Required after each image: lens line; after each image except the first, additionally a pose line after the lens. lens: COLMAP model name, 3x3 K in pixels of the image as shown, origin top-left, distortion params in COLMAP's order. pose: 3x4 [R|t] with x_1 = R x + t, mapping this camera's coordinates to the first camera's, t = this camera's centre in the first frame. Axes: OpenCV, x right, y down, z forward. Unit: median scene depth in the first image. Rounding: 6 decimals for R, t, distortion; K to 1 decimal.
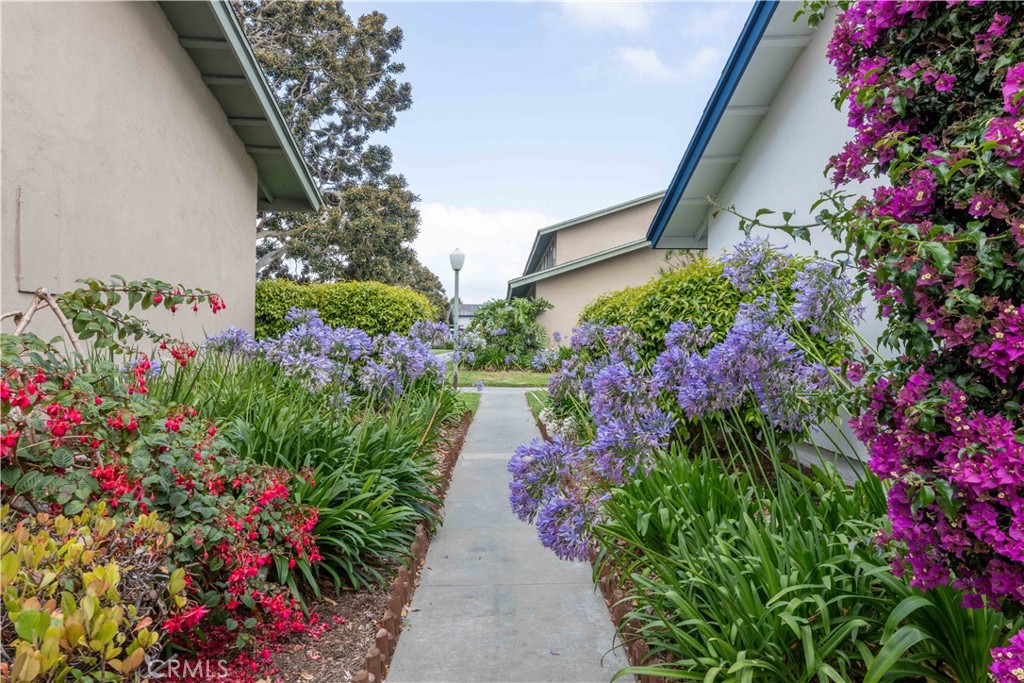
lens RADIAL K [[708.5, 0, 511.0], [0, 708.5, 340.7], [0, 0, 1]] dist [0.000322, 0.000024]
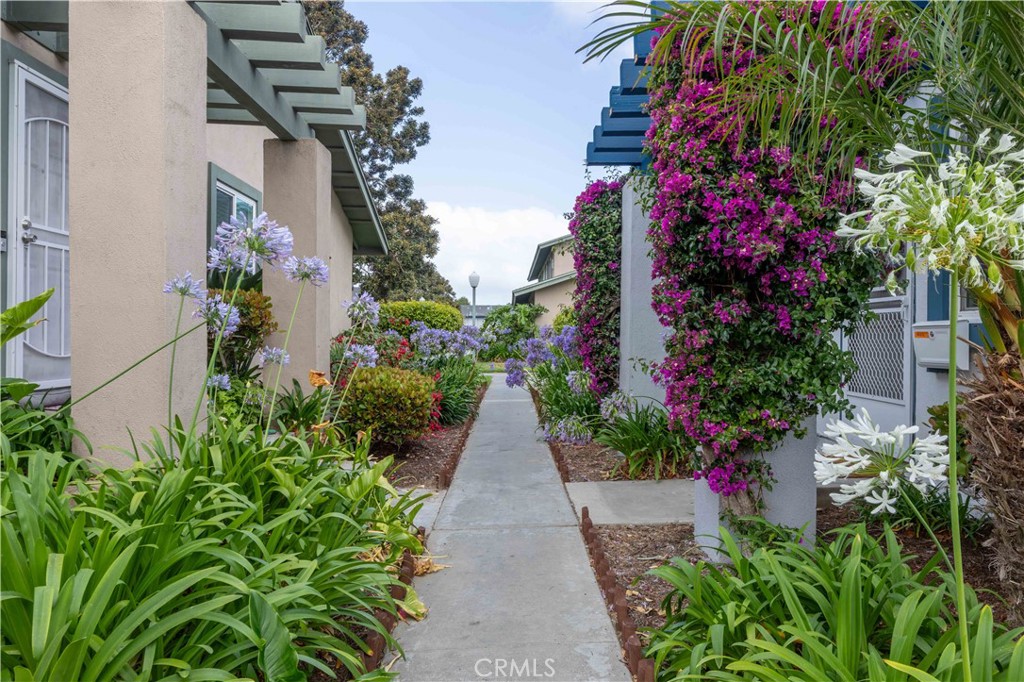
lens RADIAL K [[708.5, 0, 512.6], [0, 708.5, 339.8], [0, 0, 1]] dist [0.000322, 0.000024]
pose [[0.999891, -0.011755, -0.008934, 0.005107], [0.011742, 0.999930, -0.001454, 0.003324], [0.008950, 0.001349, 0.999959, -0.191559]]
